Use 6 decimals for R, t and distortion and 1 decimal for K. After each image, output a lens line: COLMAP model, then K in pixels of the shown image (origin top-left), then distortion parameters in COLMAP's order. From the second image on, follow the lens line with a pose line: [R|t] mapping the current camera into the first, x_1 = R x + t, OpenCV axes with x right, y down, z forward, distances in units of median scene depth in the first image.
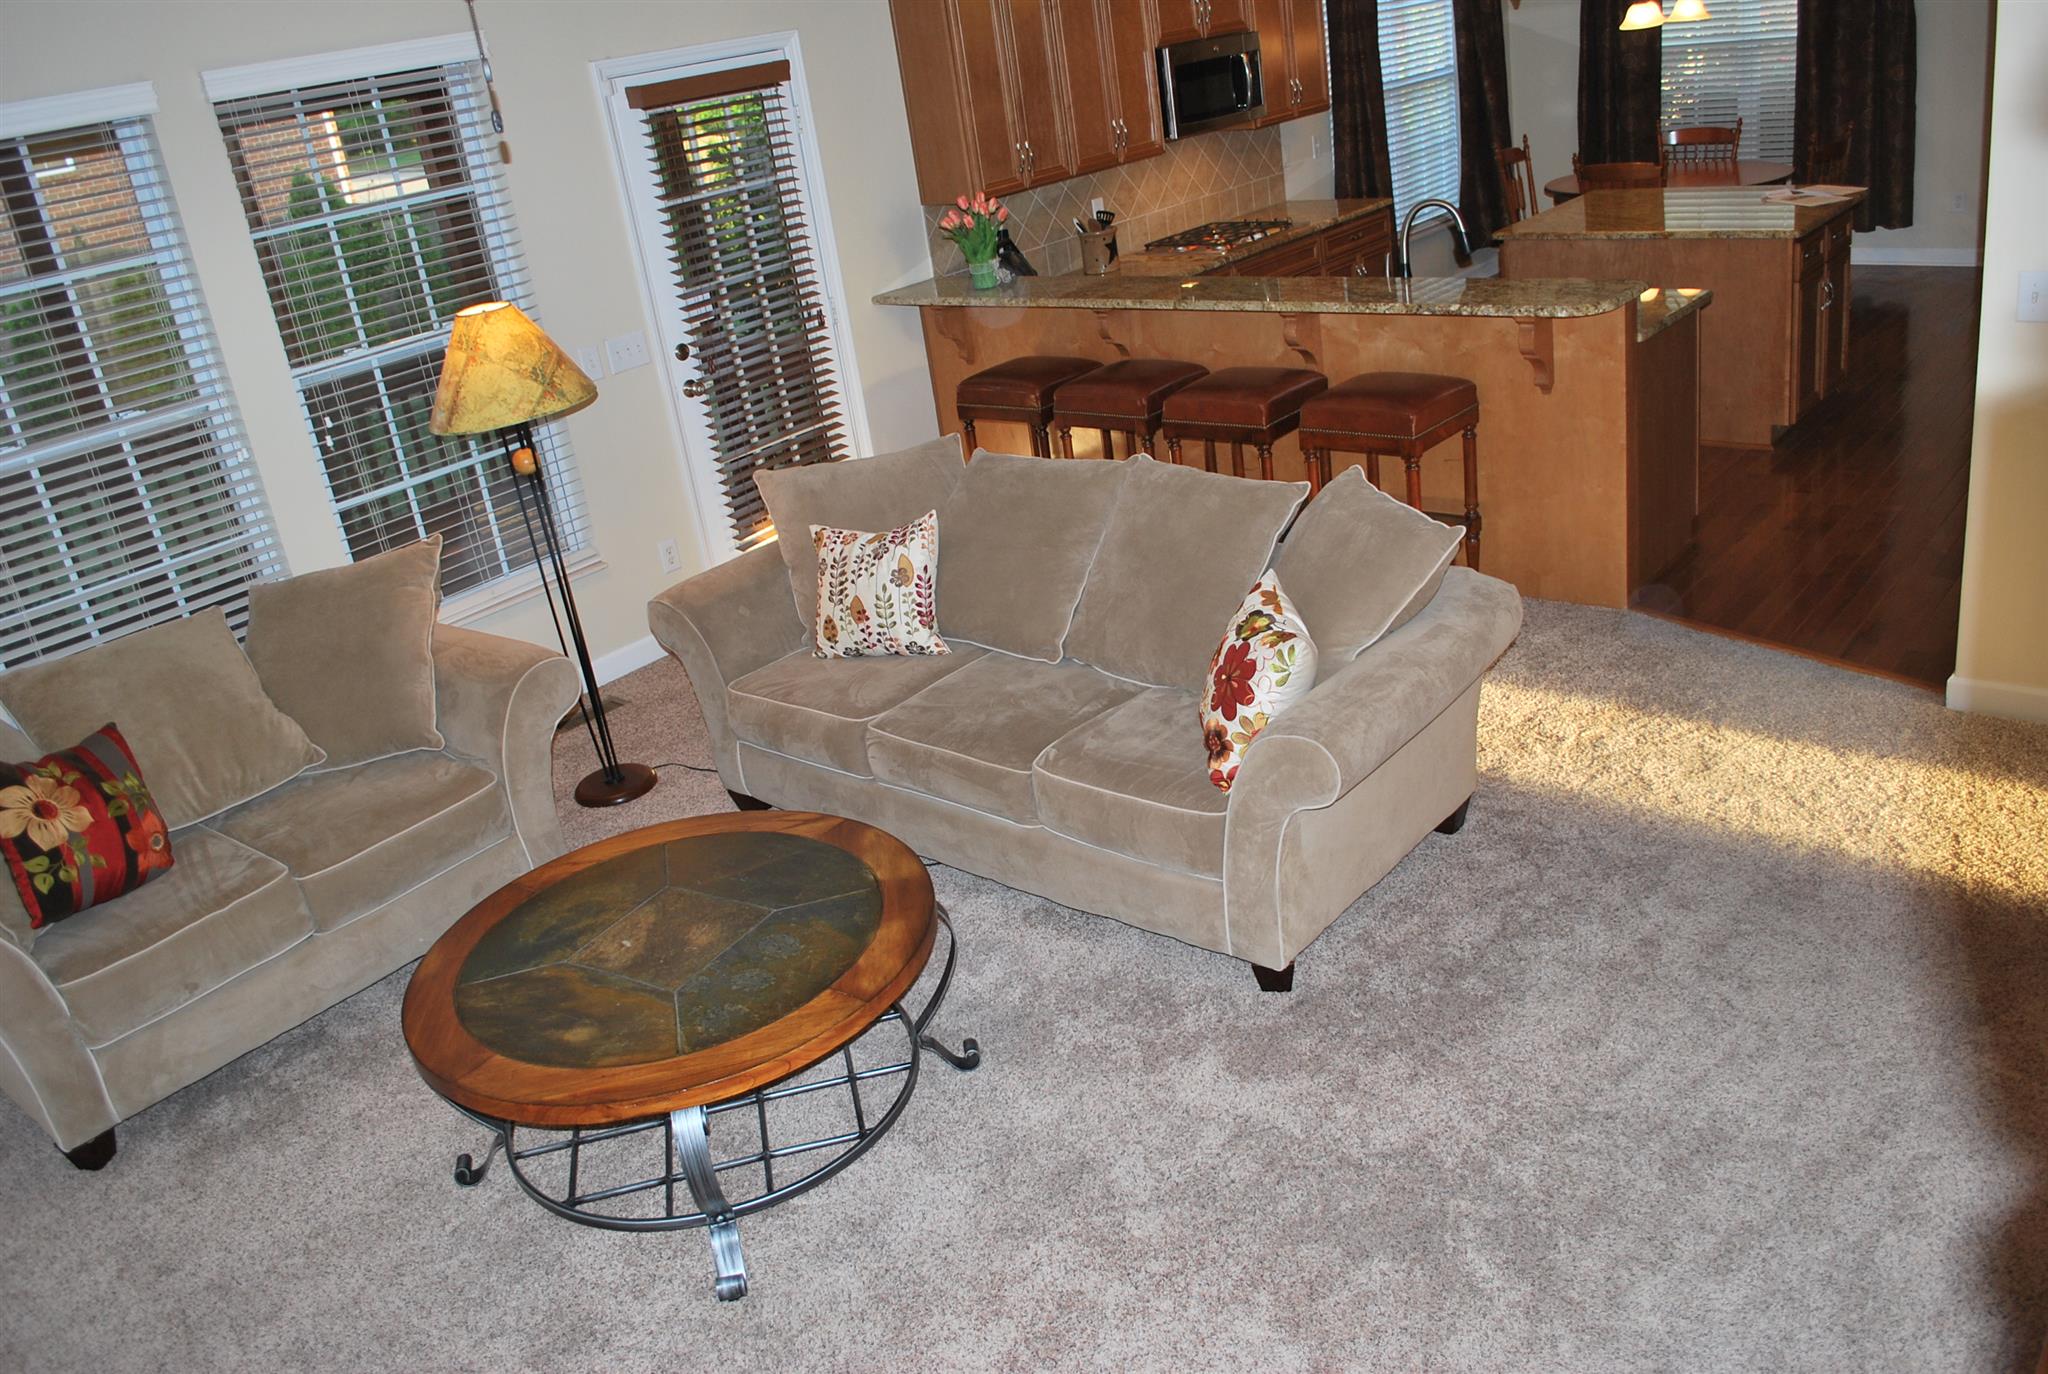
lens RADIAL K [[1613.6, 0, 1030.4], [0, 1613.6, 678.7], [0, 0, 1]] dist [-0.083543, 0.014721]
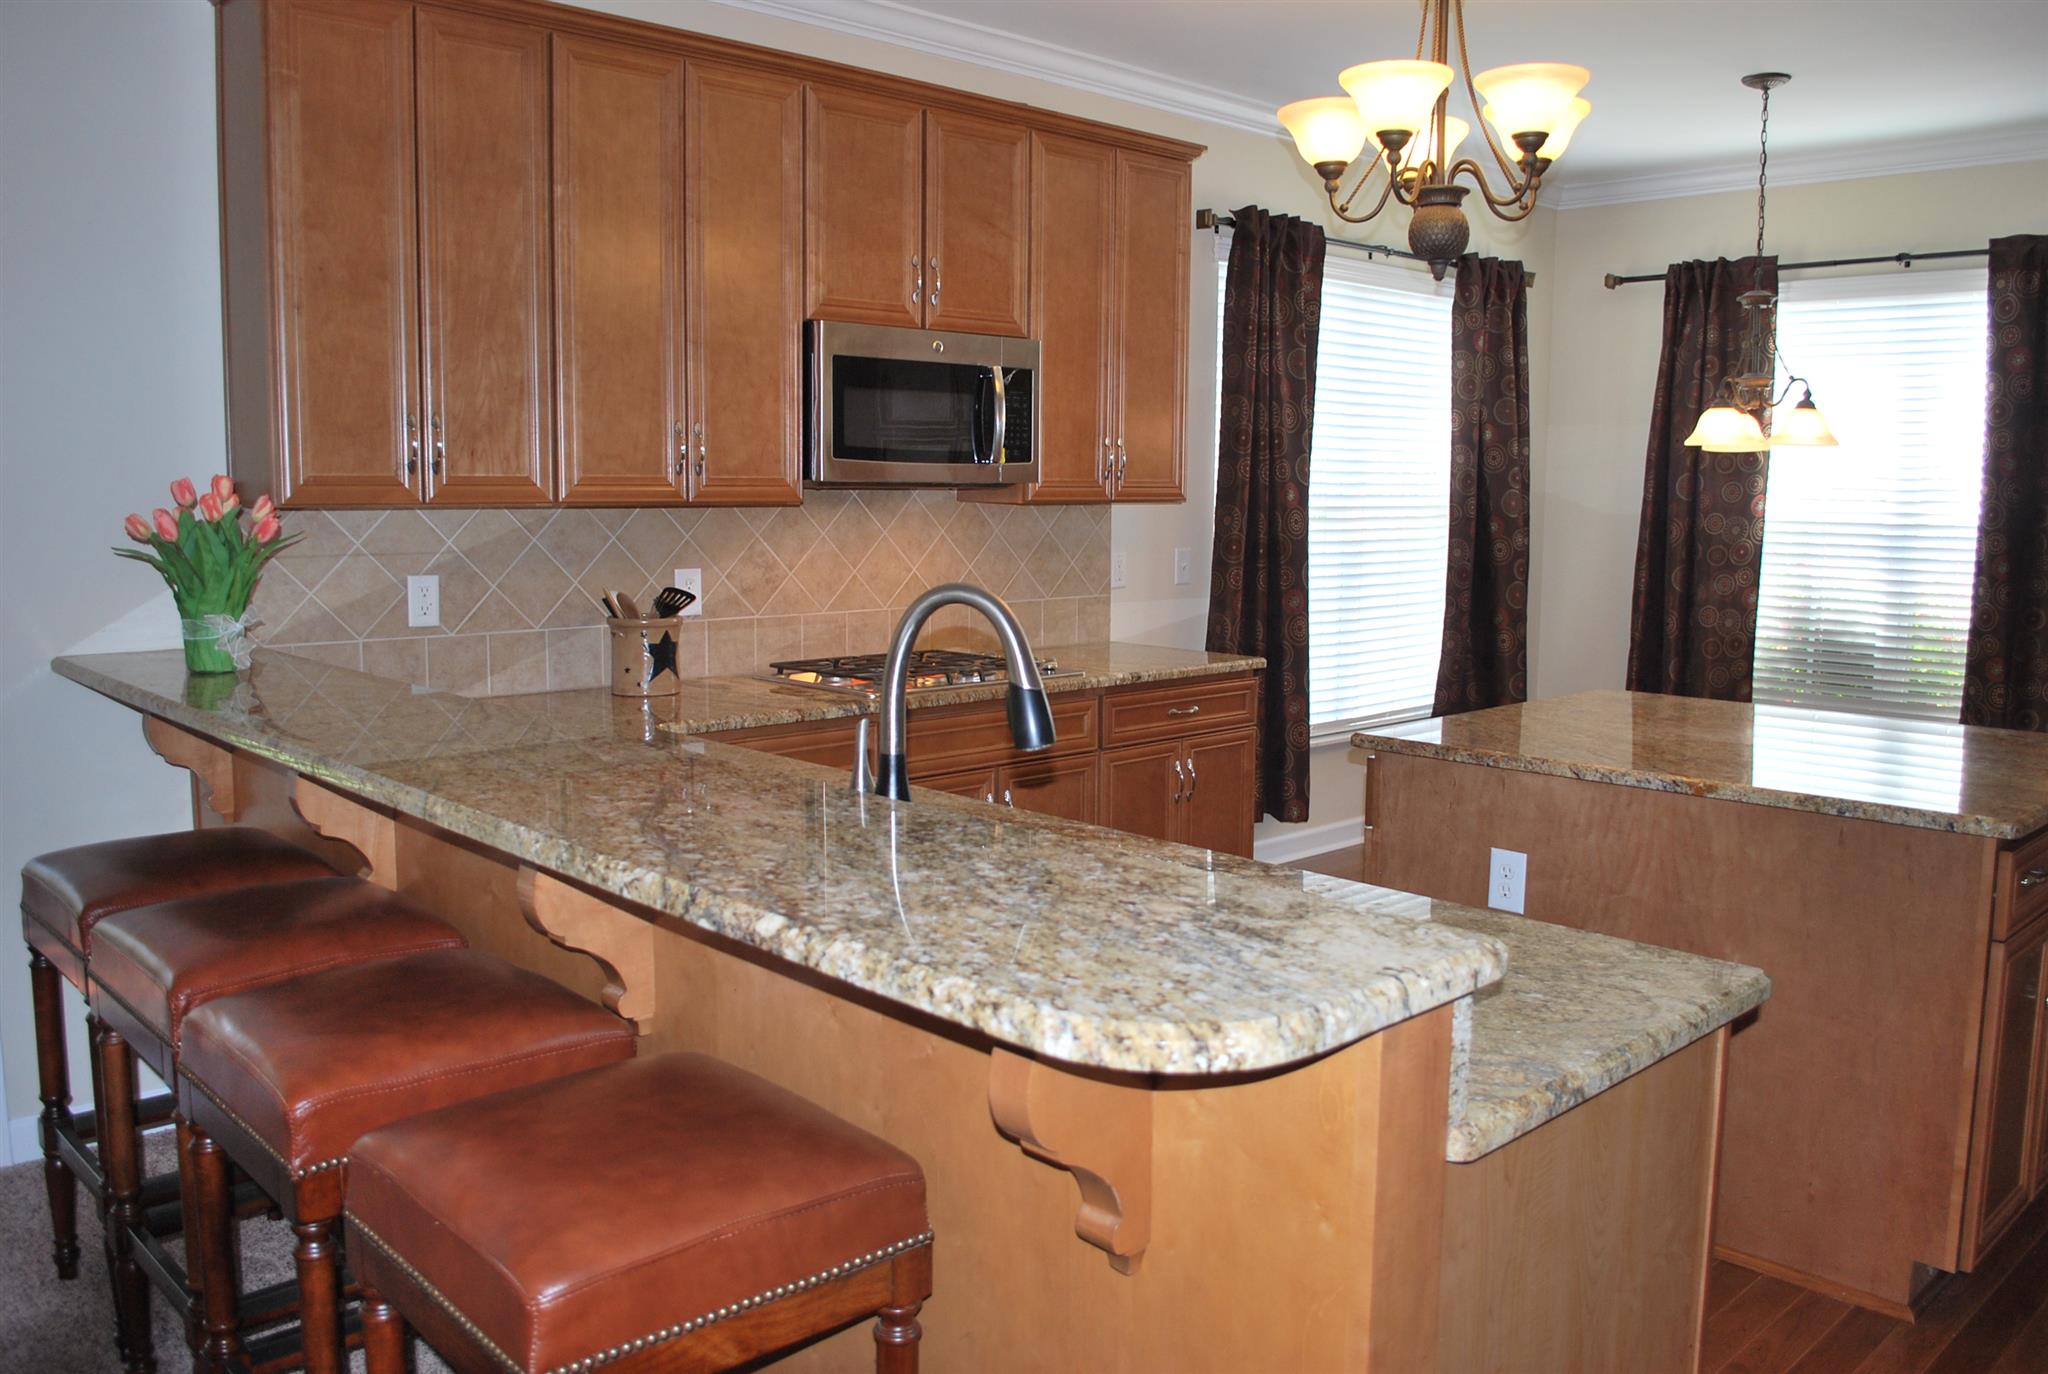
lens RADIAL K [[1613.6, 0, 1030.4], [0, 1613.6, 678.7], [0, 0, 1]] dist [-0.083543, 0.014721]
pose [[0.983818, 0.157662, -0.085114, 0.385806], [-0.174755, 0.949194, -0.261710, -0.246391], [0.039528, 0.272349, 0.961386, 0.855857]]
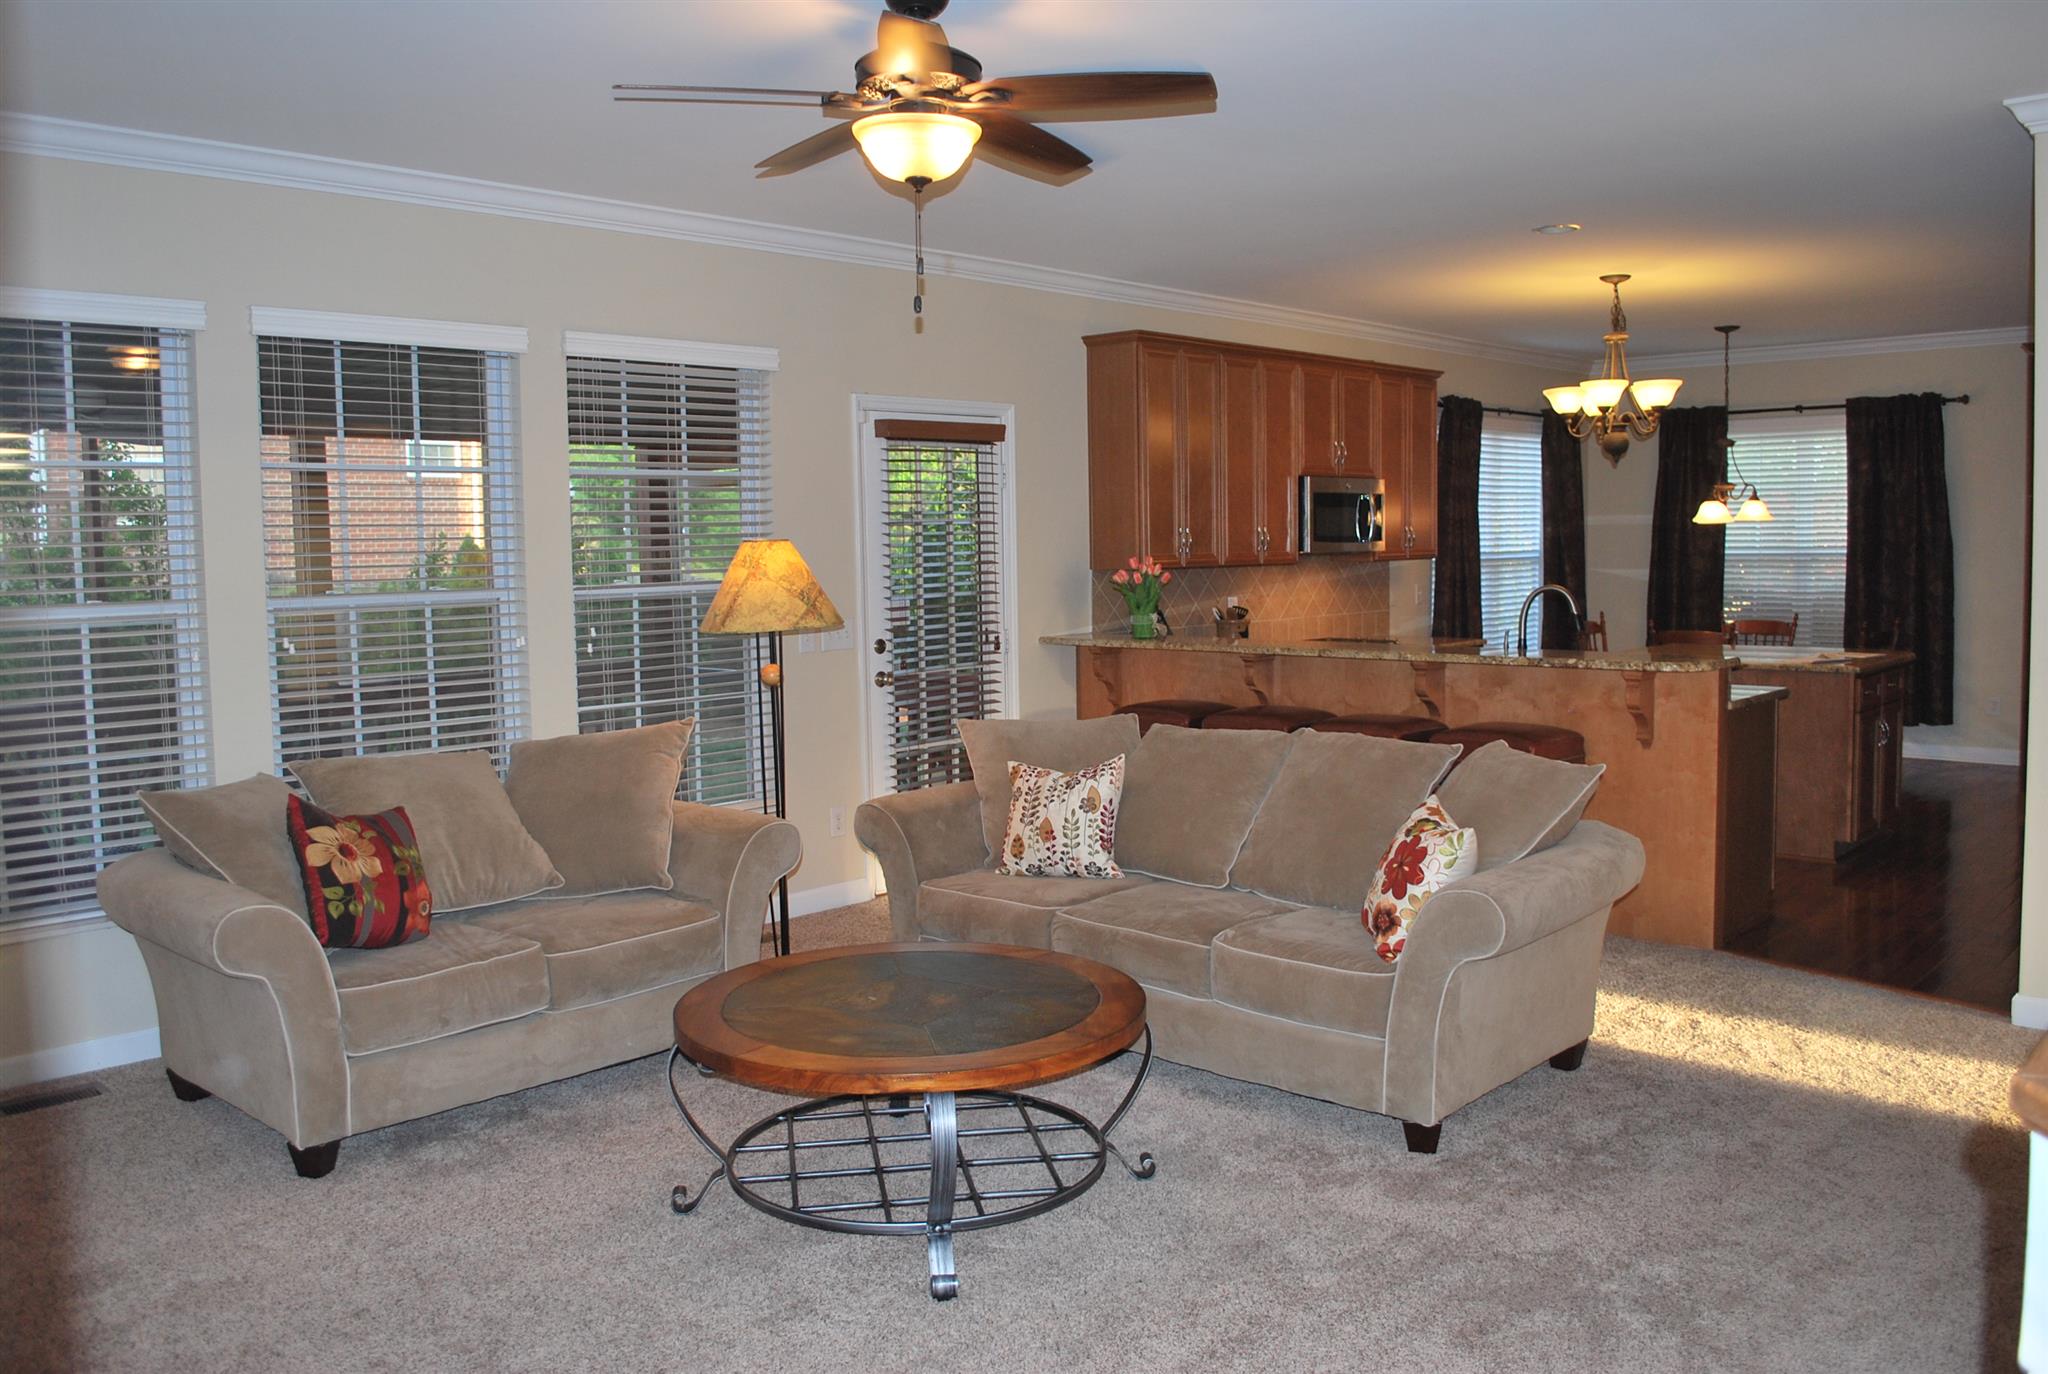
lens RADIAL K [[1613.6, 0, 1030.4], [0, 1613.6, 678.7], [0, 0, 1]] dist [-0.083543, 0.014721]
pose [[0.991571, 0.125461, -0.032356, -0.102639], [-0.129332, 0.943397, -0.305410, 0.221140], [-0.007792, 0.307020, 0.951671, -0.121173]]
